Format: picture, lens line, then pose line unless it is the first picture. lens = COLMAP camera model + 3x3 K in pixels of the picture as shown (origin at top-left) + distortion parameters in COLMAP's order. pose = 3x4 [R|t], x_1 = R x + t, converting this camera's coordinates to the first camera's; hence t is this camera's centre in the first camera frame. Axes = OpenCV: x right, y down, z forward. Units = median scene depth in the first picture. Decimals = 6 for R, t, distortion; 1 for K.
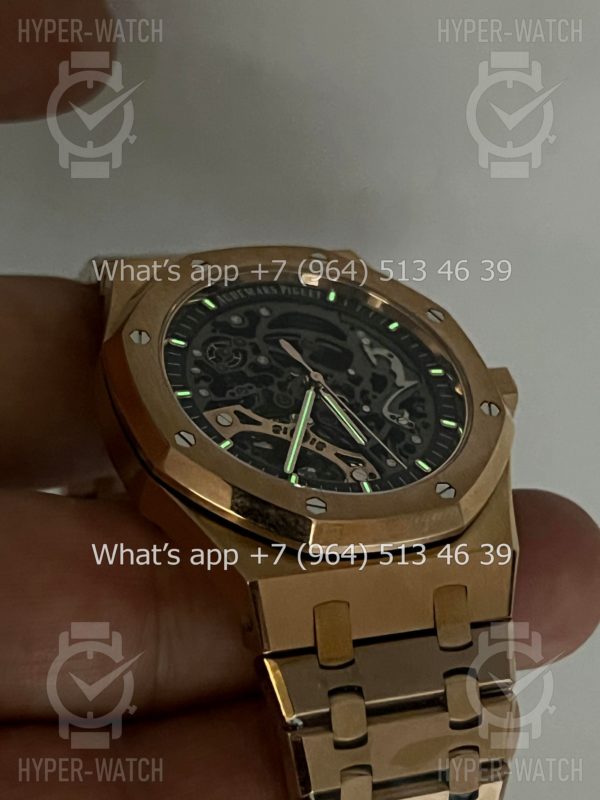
lens RADIAL K [[1894.6, 0, 300.0], [0, 1894.6, 400.0], [0, 0, 1]] dist [0.232053, -0.552242]
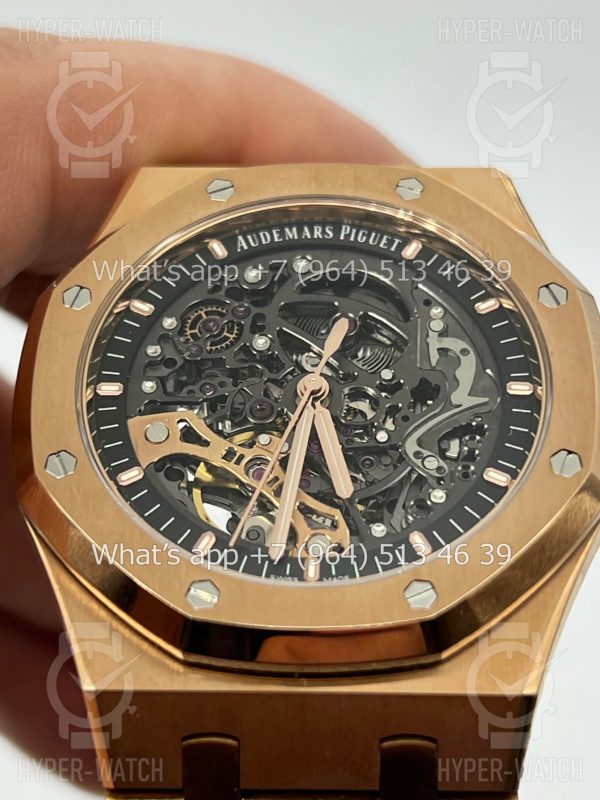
lens RADIAL K [[1894.6, 0, 300.0], [0, 1894.6, 400.0], [0, 0, 1]] dist [0.232053, -0.552242]
pose [[0.887864, 0.150270, -0.434874, 0.300668], [-0.073957, 0.979483, 0.187464, -0.132701], [0.454122, -0.134281, 0.880762, 0.387067]]
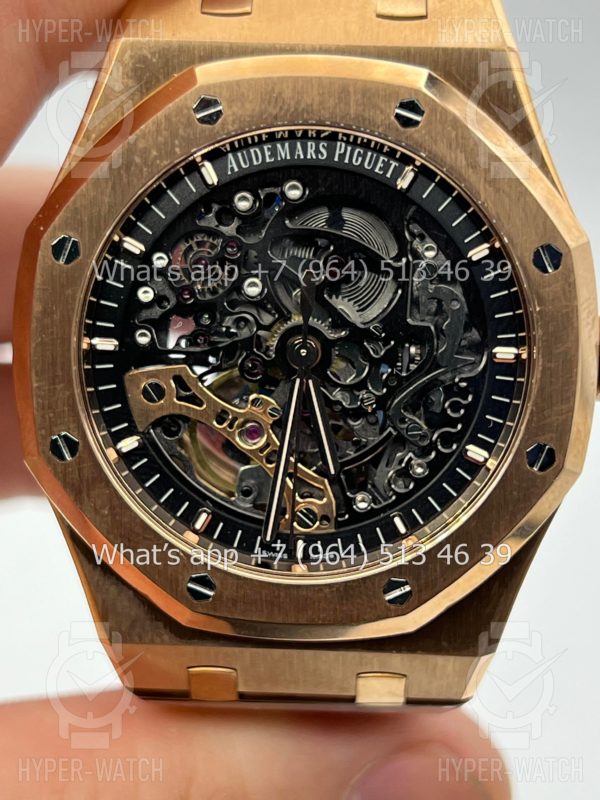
lens RADIAL K [[1894.6, 0, 300.0], [0, 1894.6, 400.0], [0, 0, 1]] dist [0.232053, -0.552242]
pose [[0.881554, 0.395912, -0.257132, 0.193136], [-0.073740, 0.653470, 0.753352, -0.524353], [0.466289, -0.645159, 0.605263, 0.555595]]
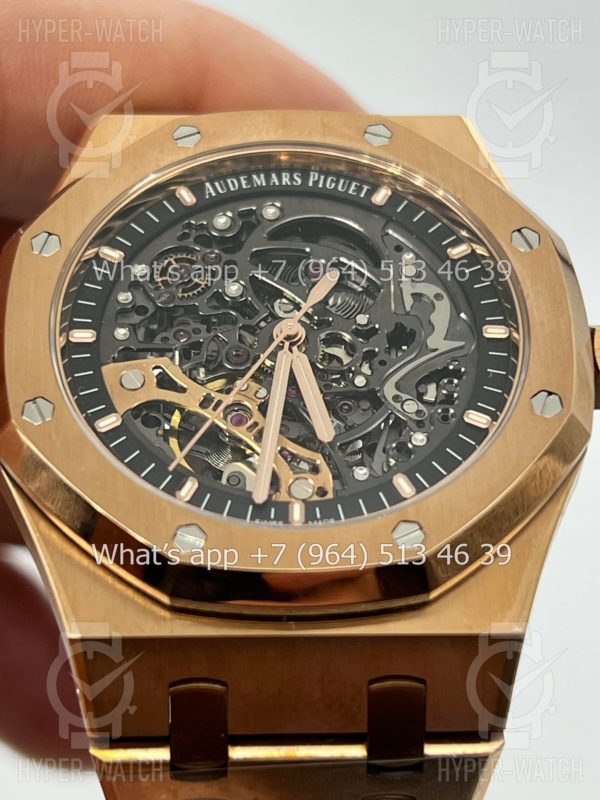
lens RADIAL K [[1894.6, 0, 300.0], [0, 1894.6, 400.0], [0, 0, 1]] dist [0.232053, -0.552242]
pose [[0.917965, 0.141907, -0.370409, 0.265016], [-0.077159, 0.979860, 0.184174, -0.110947], [0.389085, -0.140485, 0.910427, 0.372729]]
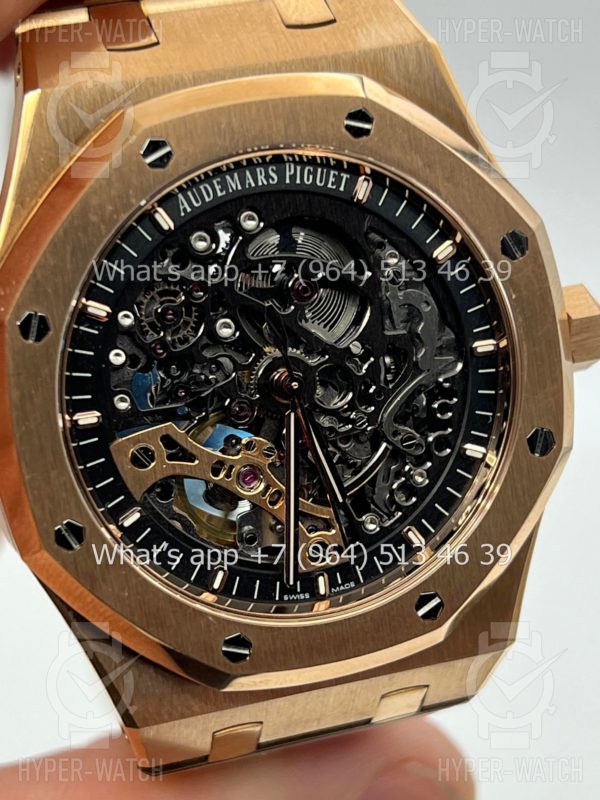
lens RADIAL K [[1894.6, 0, 300.0], [0, 1894.6, 400.0], [0, 0, 1]] dist [0.232053, -0.552242]
pose [[0.977057, 0.212385, 0.015878, 0.000929], [-0.154566, 0.655826, 0.738920, -0.502521], [0.146522, -0.724421, 0.673606, 0.534844]]
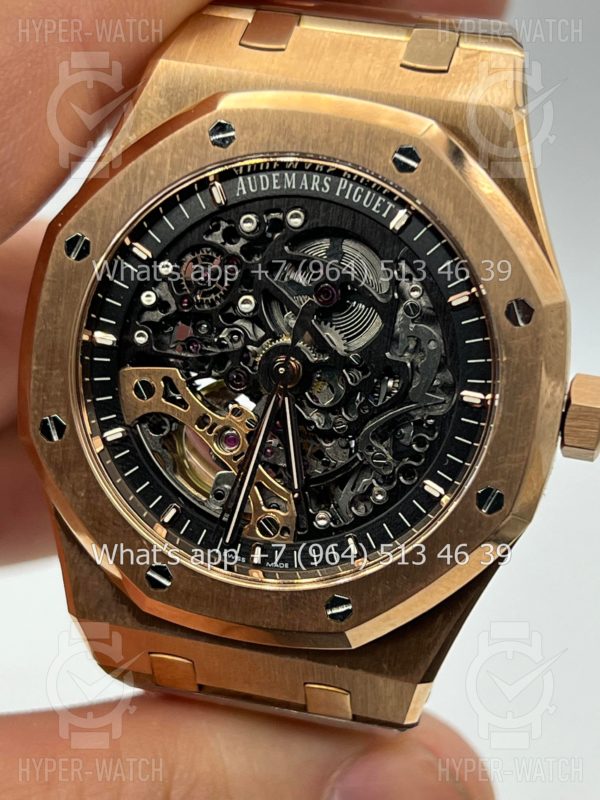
lens RADIAL K [[1894.6, 0, 300.0], [0, 1894.6, 400.0], [0, 0, 1]] dist [0.232053, -0.552242]
pose [[0.774939, 0.502612, -0.383211, 0.301737], [-0.058601, 0.660838, 0.748237, -0.555719], [0.629313, -0.557382, 0.541563, 0.587697]]
